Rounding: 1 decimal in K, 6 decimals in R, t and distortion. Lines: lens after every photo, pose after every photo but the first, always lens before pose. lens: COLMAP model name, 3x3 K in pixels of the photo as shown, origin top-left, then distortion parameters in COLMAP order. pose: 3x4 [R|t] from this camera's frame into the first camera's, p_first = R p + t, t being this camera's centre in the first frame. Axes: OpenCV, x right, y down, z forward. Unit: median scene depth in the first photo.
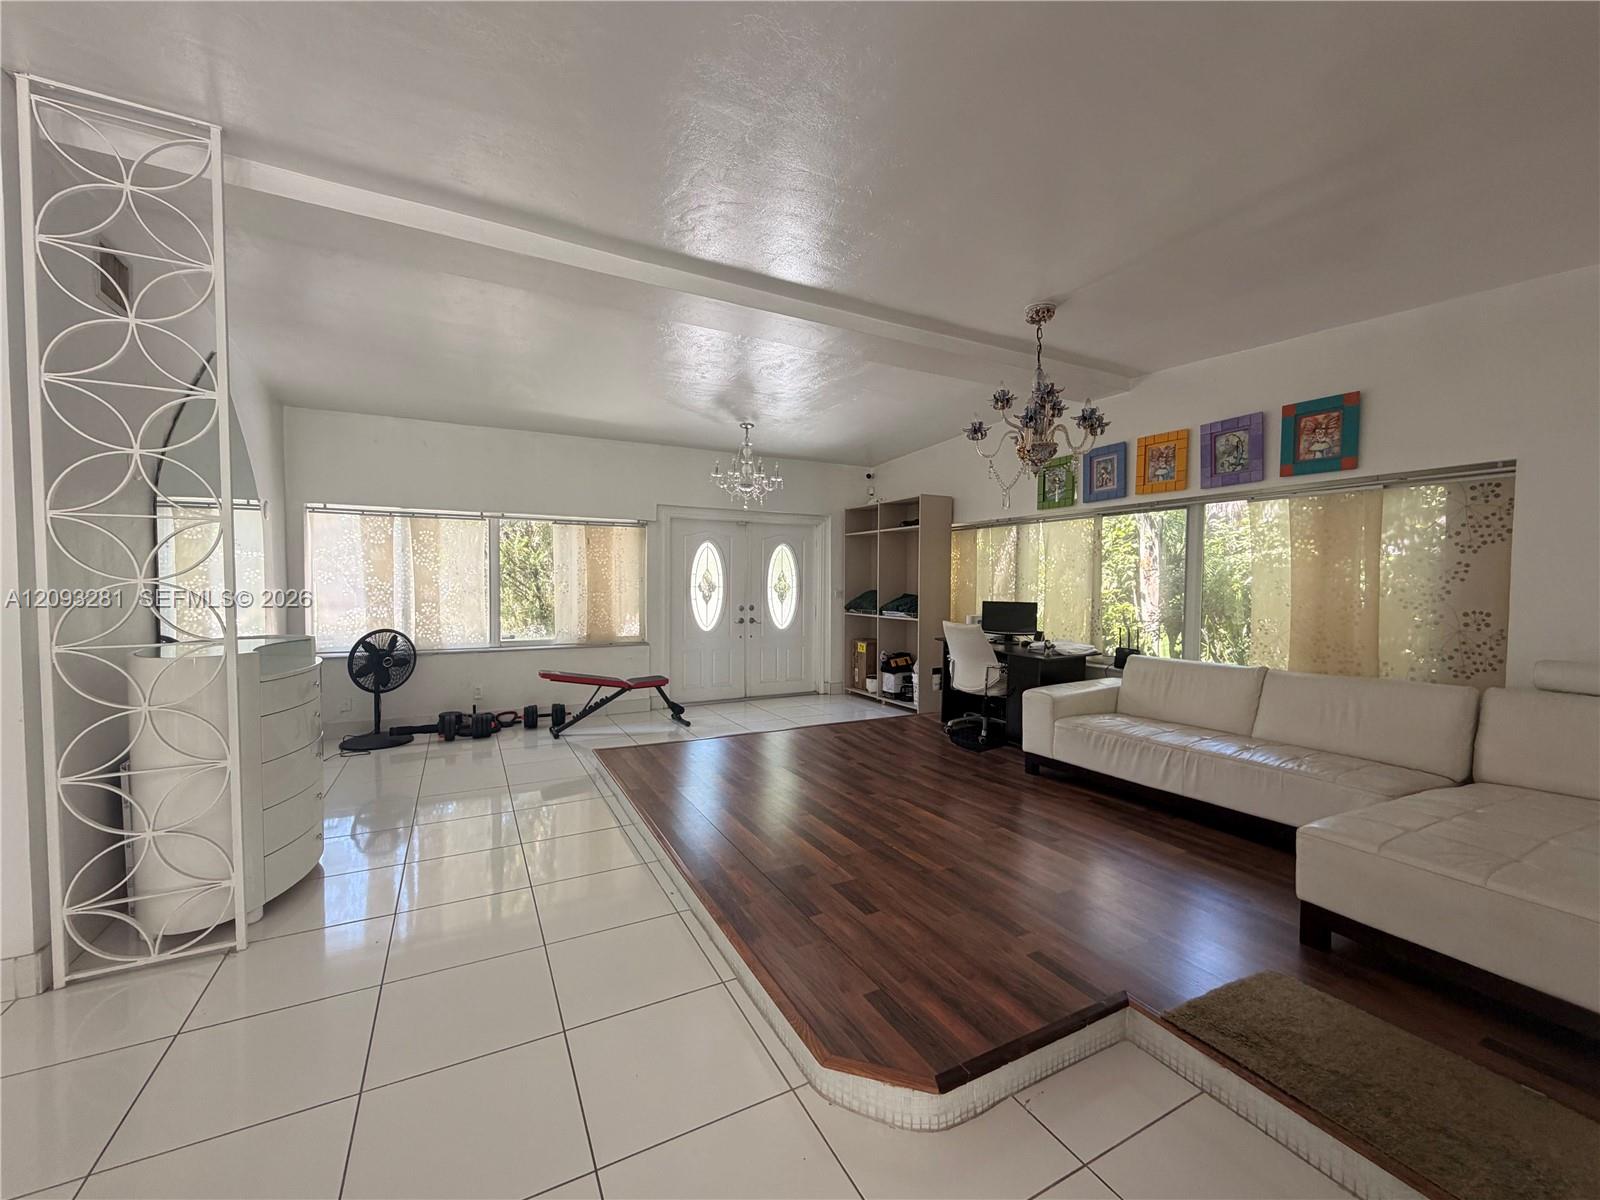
lens RADIAL K [[639.2, 0, 795.0], [0, 639.2, 603.8], [0, 0, 1]] dist [0.000418, 0.000590]
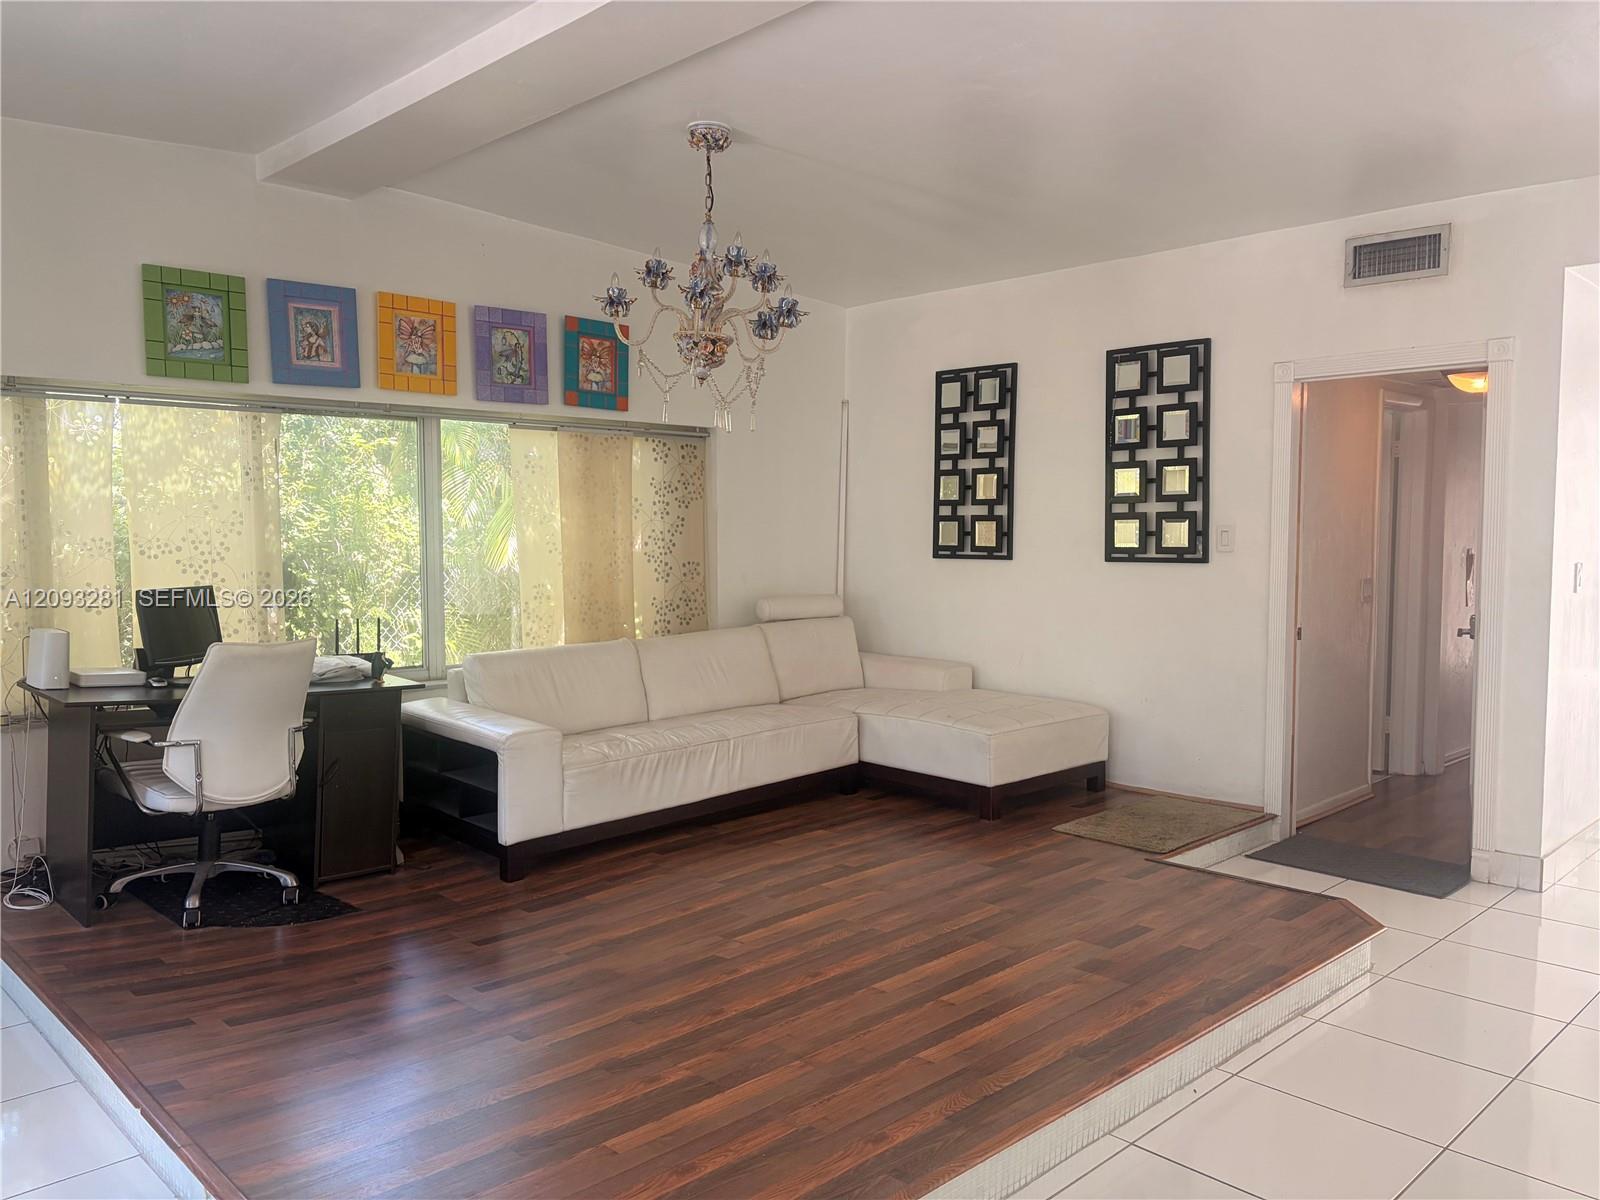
lens RADIAL K [[1214.9, 0, 790.7], [0, 1214.9, 600.5], [0, 0, 1]] dist [0.045993, -0.033698]
pose [[-0.292499, -0.058325, 0.954485, -0.823876], [0.035984, 0.996760, 0.071936, -0.055526], [-0.955589, 0.055388, -0.289453, 1.231931]]
